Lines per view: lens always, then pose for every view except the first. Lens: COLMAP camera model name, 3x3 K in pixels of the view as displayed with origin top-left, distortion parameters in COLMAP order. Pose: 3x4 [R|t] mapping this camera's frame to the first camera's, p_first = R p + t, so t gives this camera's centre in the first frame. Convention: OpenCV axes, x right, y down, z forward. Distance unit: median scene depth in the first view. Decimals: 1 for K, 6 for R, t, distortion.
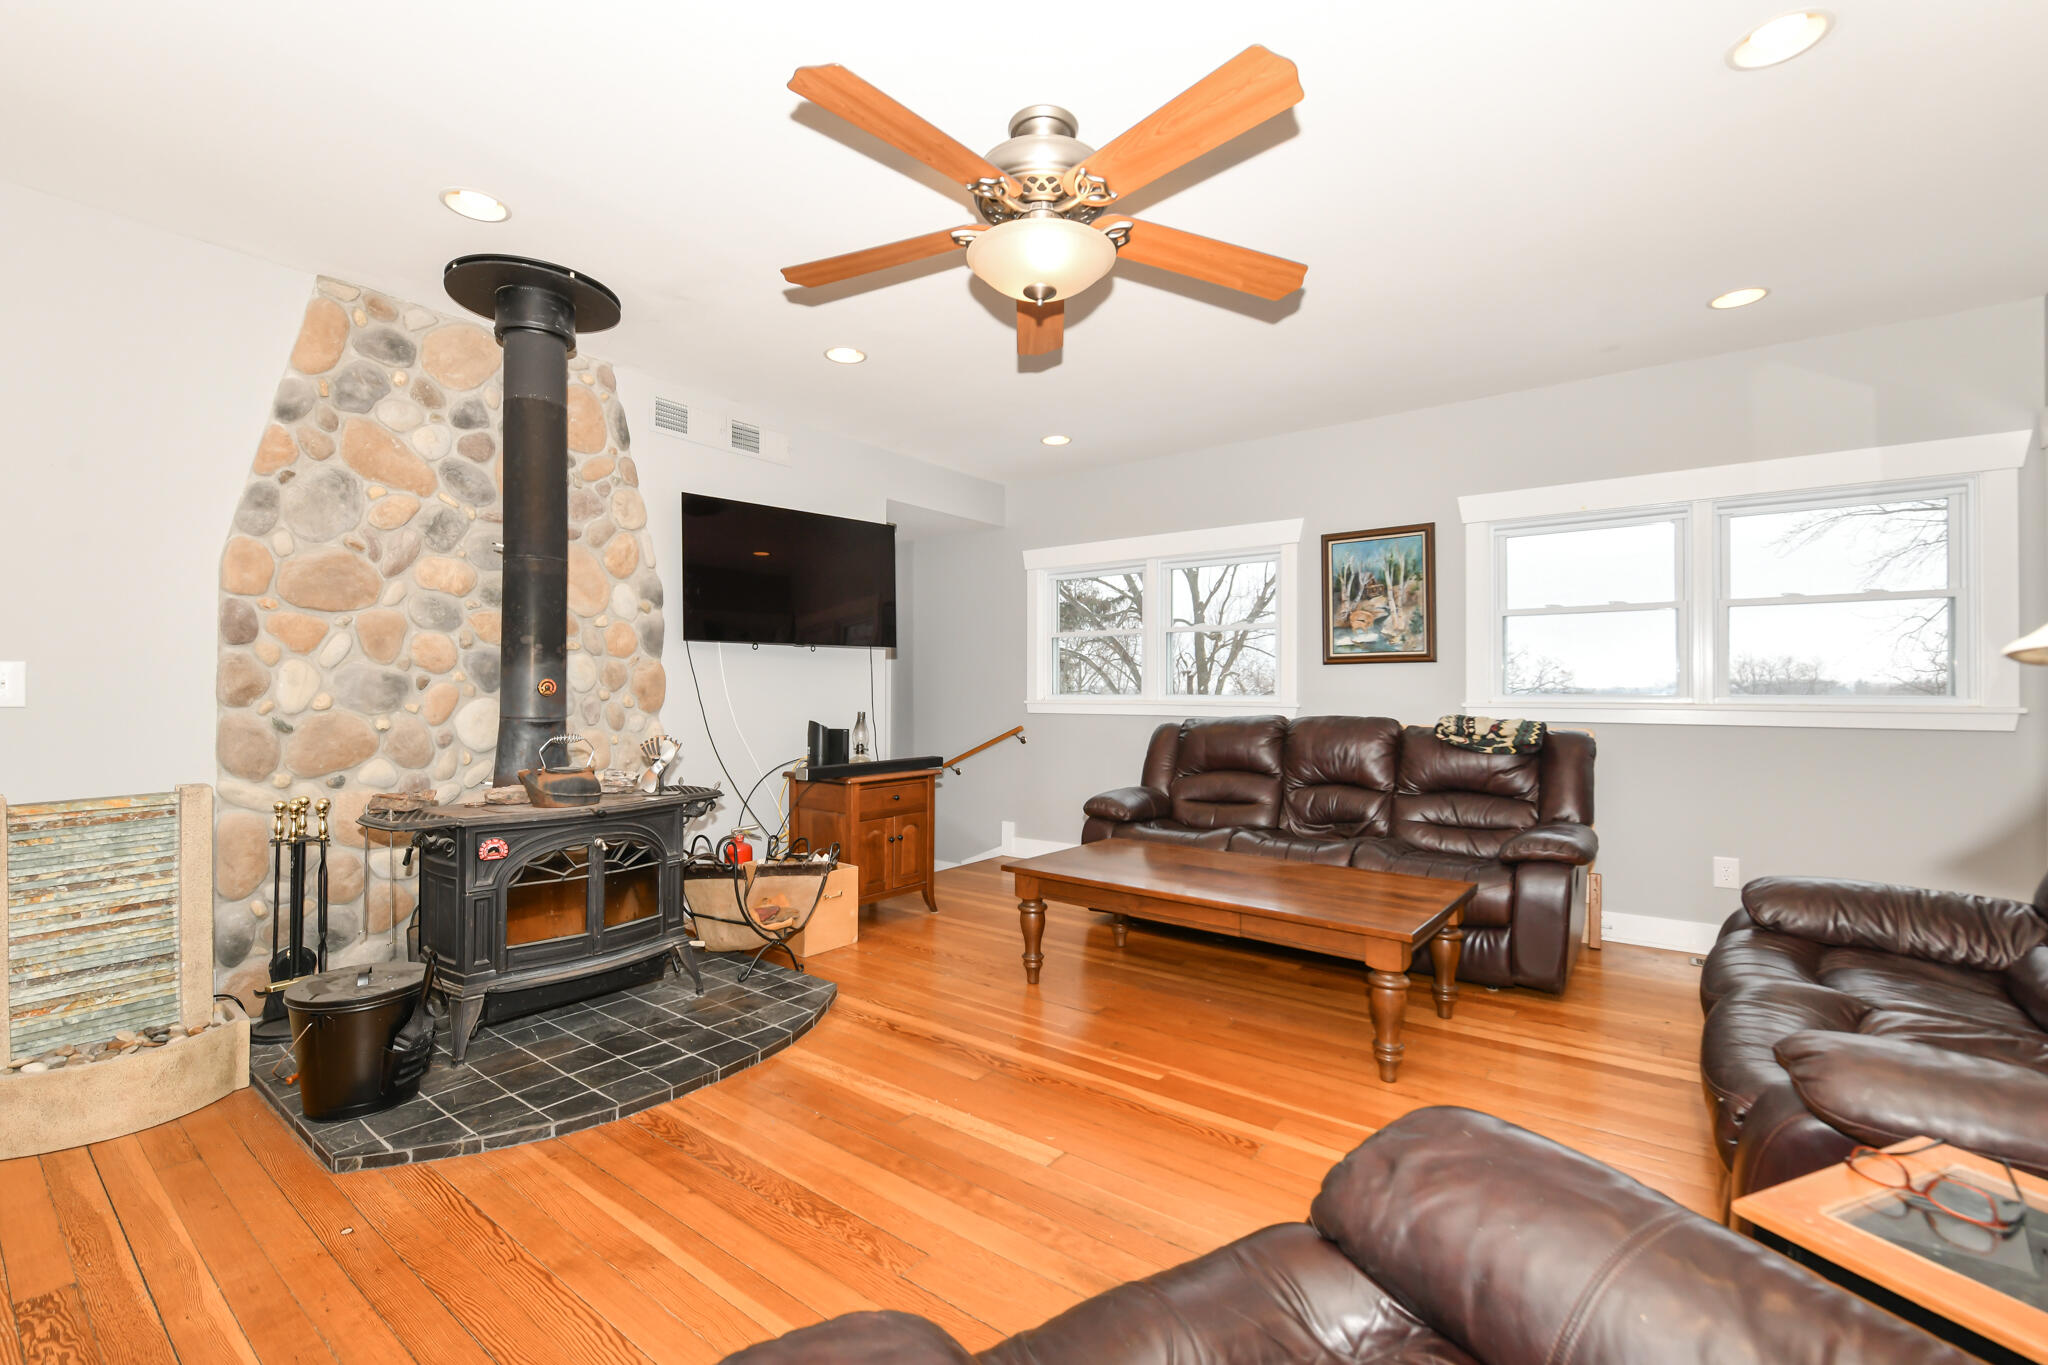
lens RADIAL K [[866.4, 0, 1008.1], [0, 866.4, 680.0], [0, 0, 1]] dist [0.001687, 0.000103]
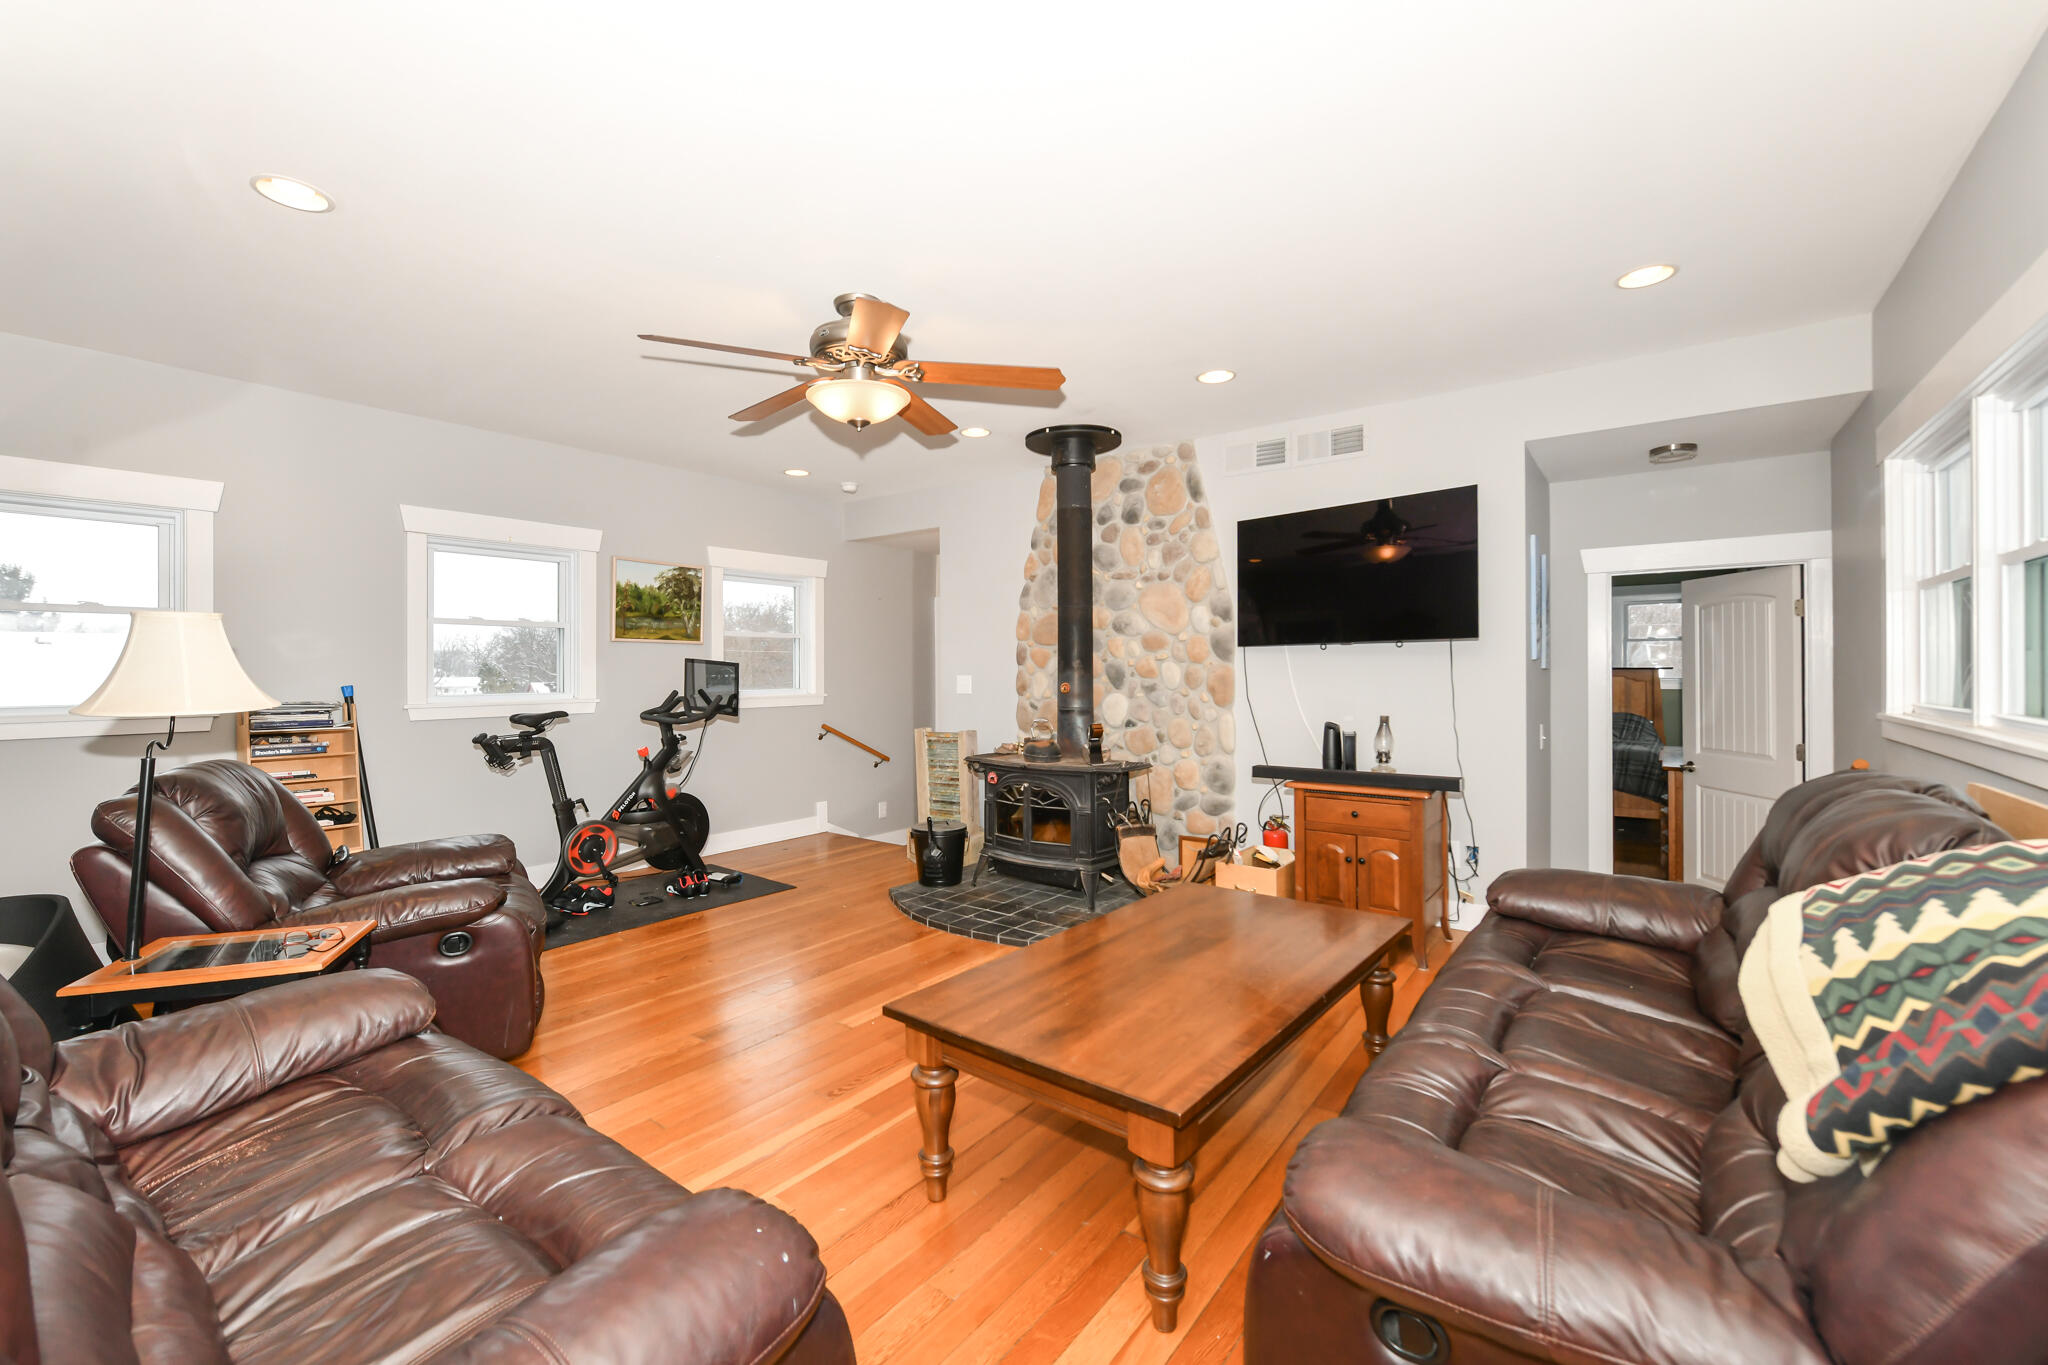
lens RADIAL K [[834.3, 0, 1013.3], [0, 834.3, 681.1], [0, 0, 1]] dist [-0.023008, -0.000114]
pose [[0.010981, 0.003578, -0.999933, 1.002395], [0.012950, 0.999909, 0.003720, -0.009956], [0.999856, -0.012989, 0.010934, 0.900400]]
